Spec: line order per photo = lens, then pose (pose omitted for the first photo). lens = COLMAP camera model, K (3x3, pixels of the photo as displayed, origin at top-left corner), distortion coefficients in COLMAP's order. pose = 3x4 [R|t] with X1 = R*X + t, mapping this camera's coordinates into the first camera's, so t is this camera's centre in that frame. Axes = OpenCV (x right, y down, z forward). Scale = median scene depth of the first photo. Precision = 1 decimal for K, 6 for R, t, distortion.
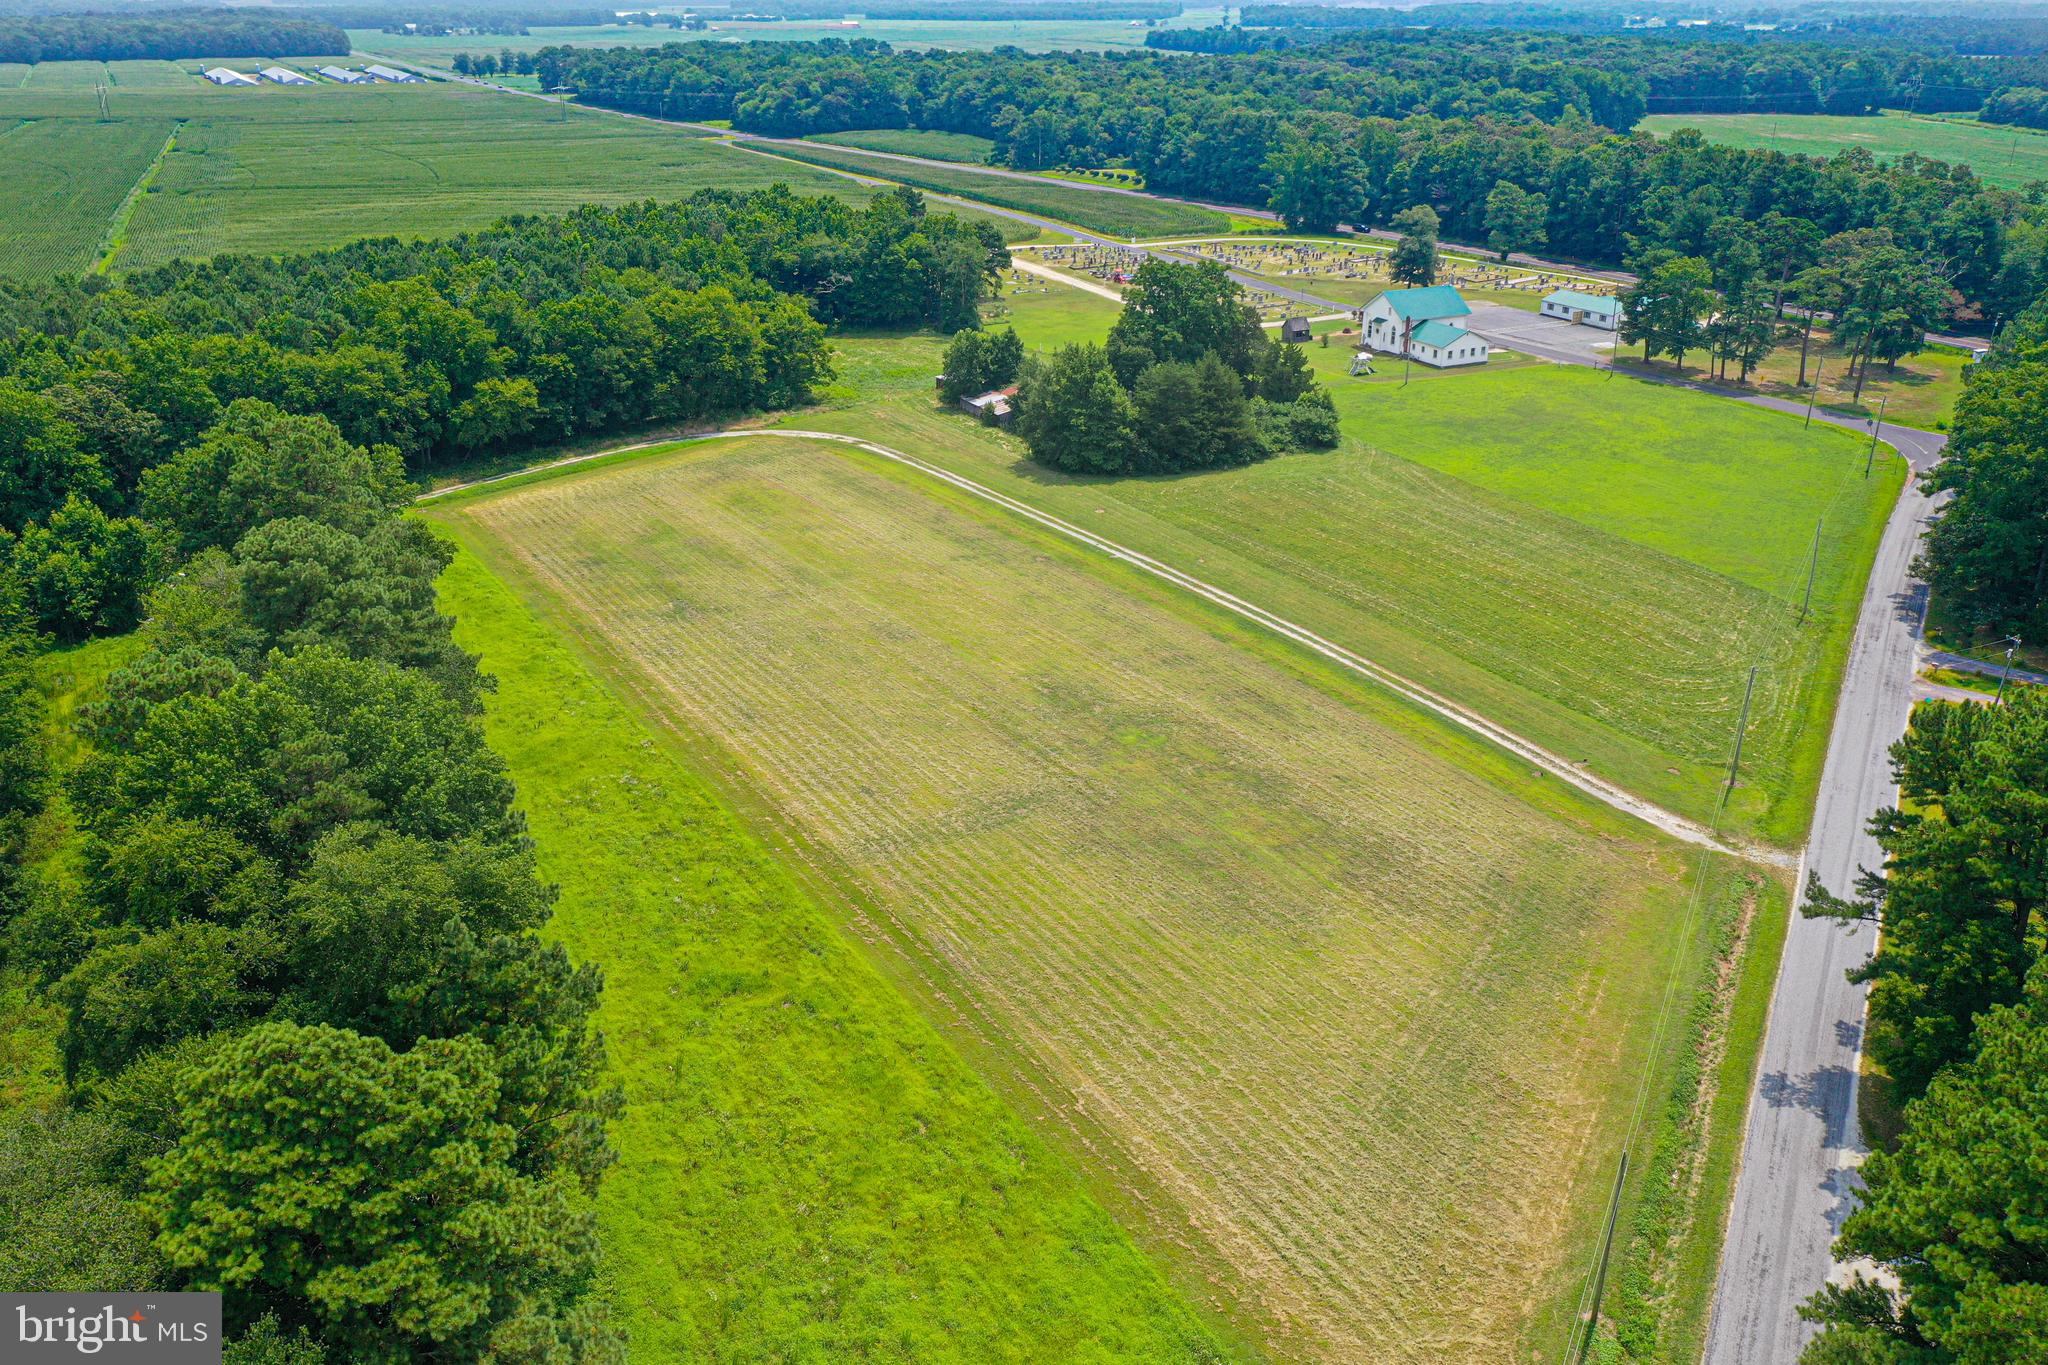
lens RADIAL K [[1613.7, 0, 1022.1], [0, 1613.7, 677.3], [0, 0, 1]] dist [0.010888, -0.004191]
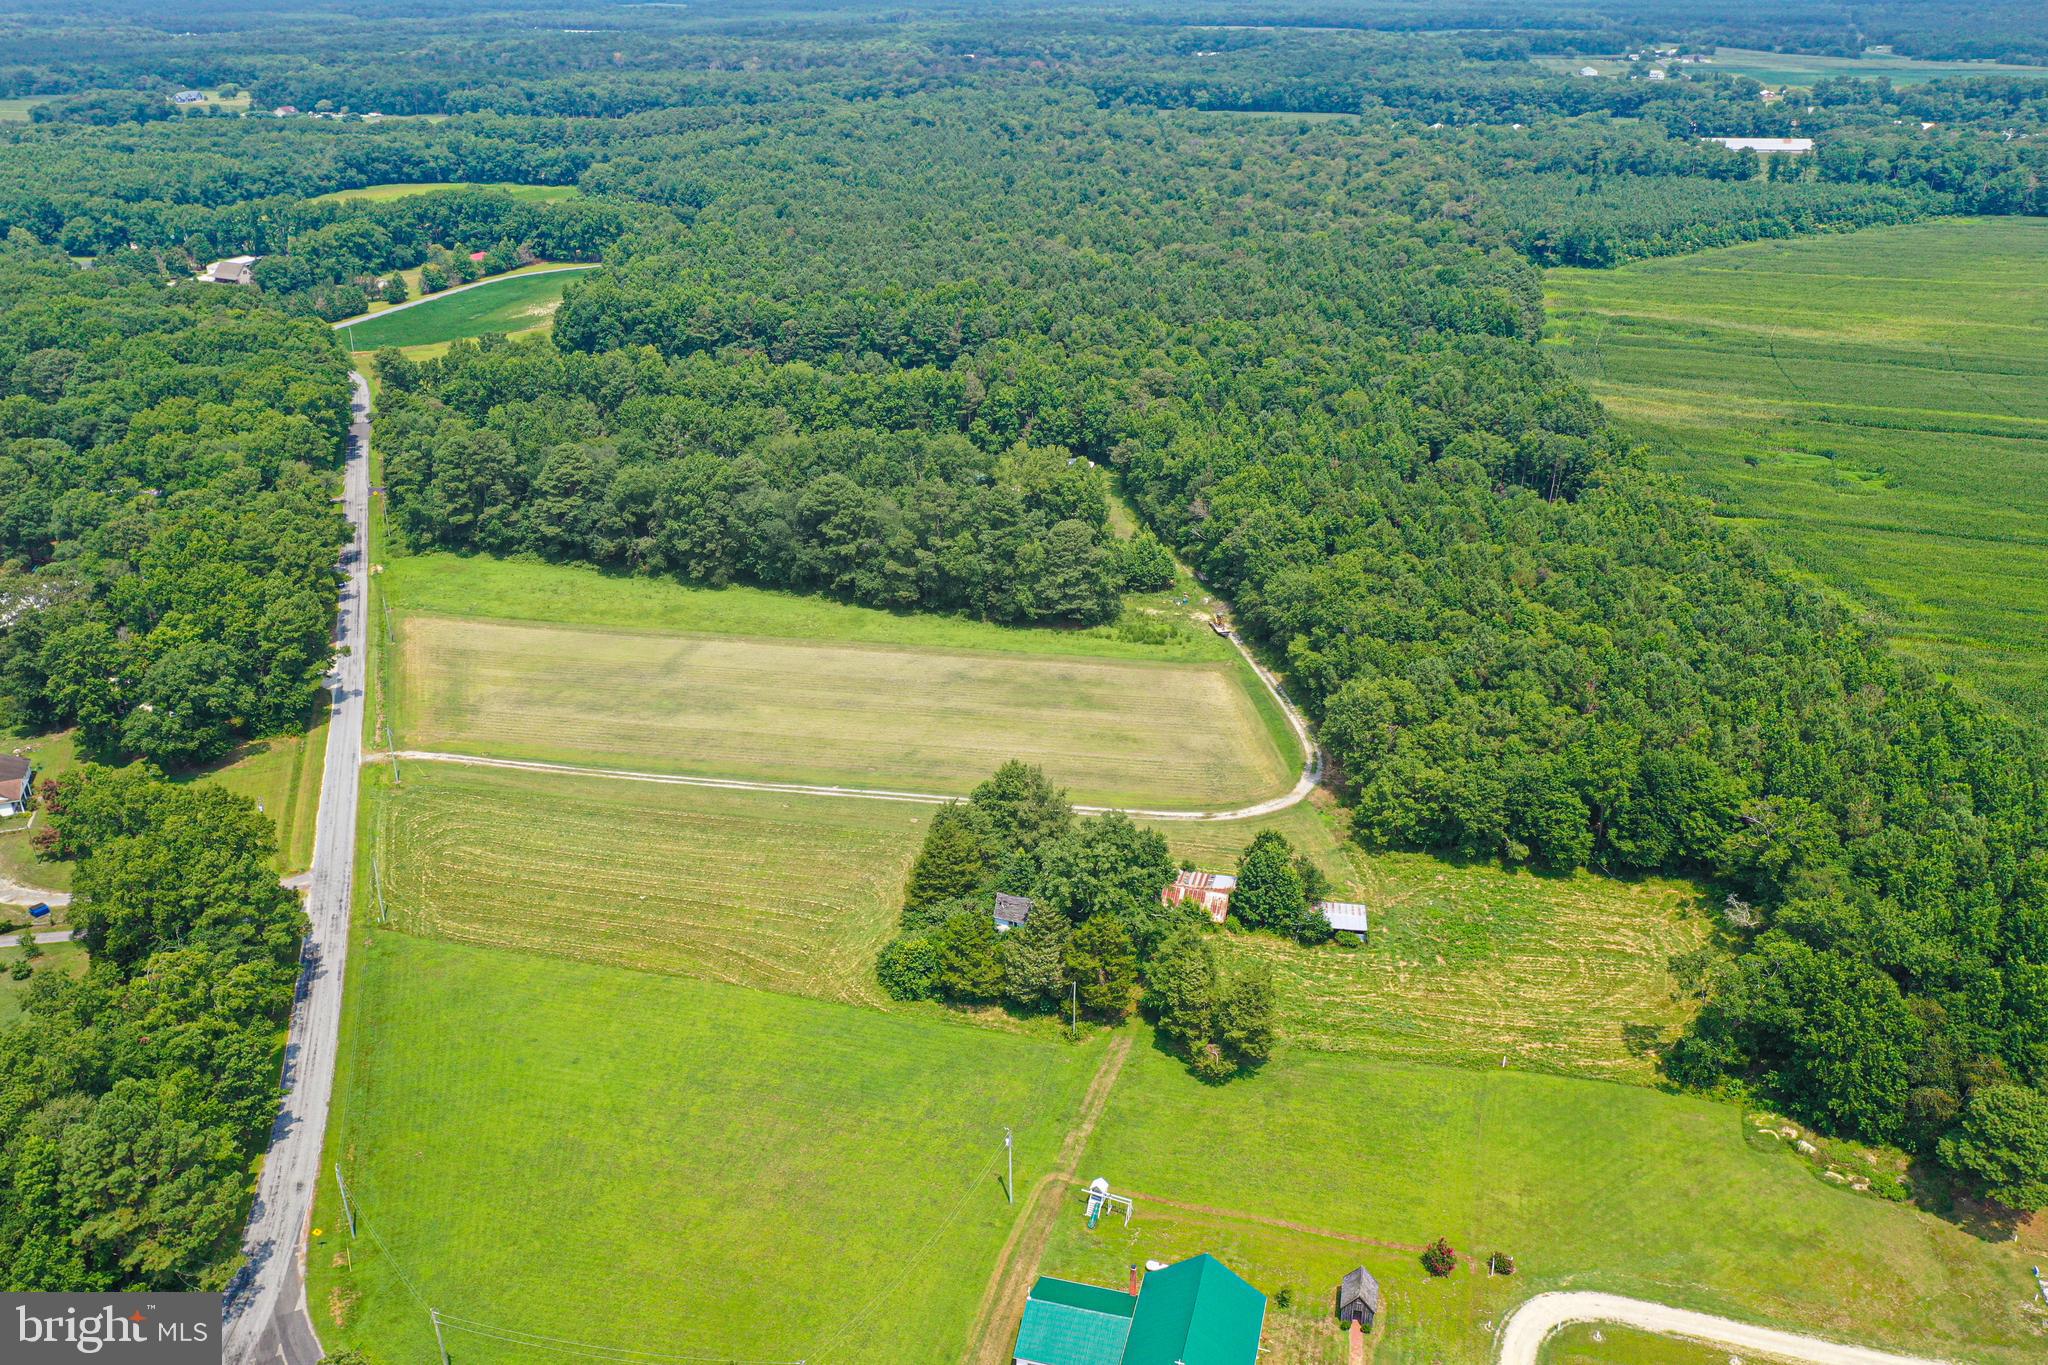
lens RADIAL K [[1613.7, 0, 1022.1], [0, 1613.7, 677.3], [0, 0, 1]] dist [0.010888, -0.004191]
pose [[-0.670868, 0.309526, -0.673891, 0.785164], [-0.287936, 0.728710, 0.621349, -0.964727], [0.683395, 0.610881, -0.399745, 1.434339]]
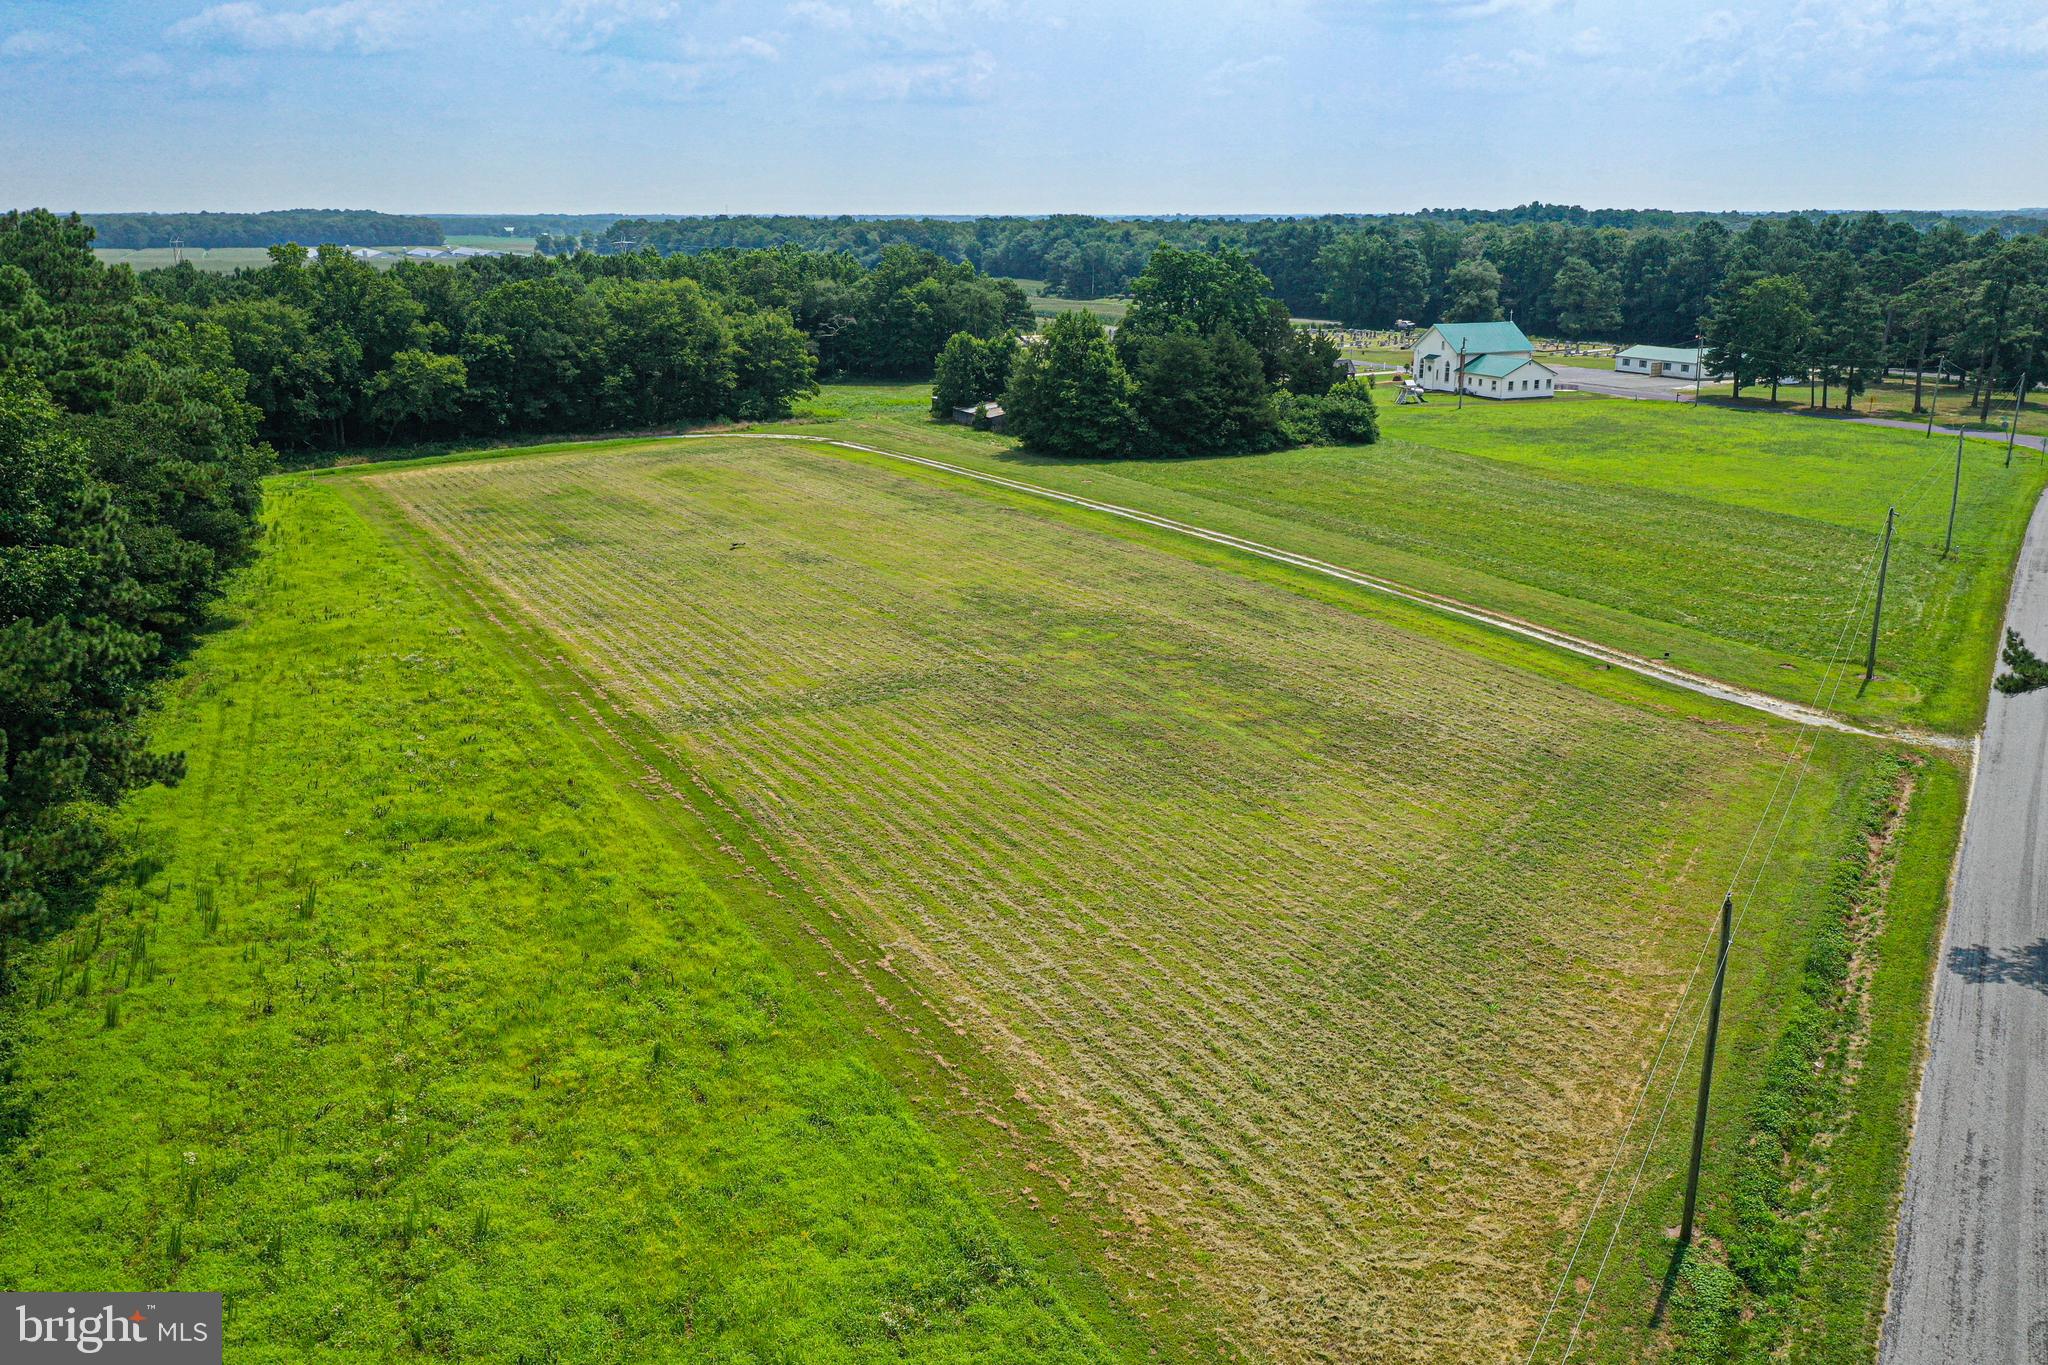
lens RADIAL K [[1630.9, 0, 1022.2], [0, 1630.9, 680.7], [0, 0, 1]] dist [0.011493, -0.000520]
pose [[0.998678, 0.012245, -0.049919, 0.055712], [-0.018514, 0.991713, -0.127128, 0.106622], [0.047949, 0.127884, 0.990629, 0.149667]]
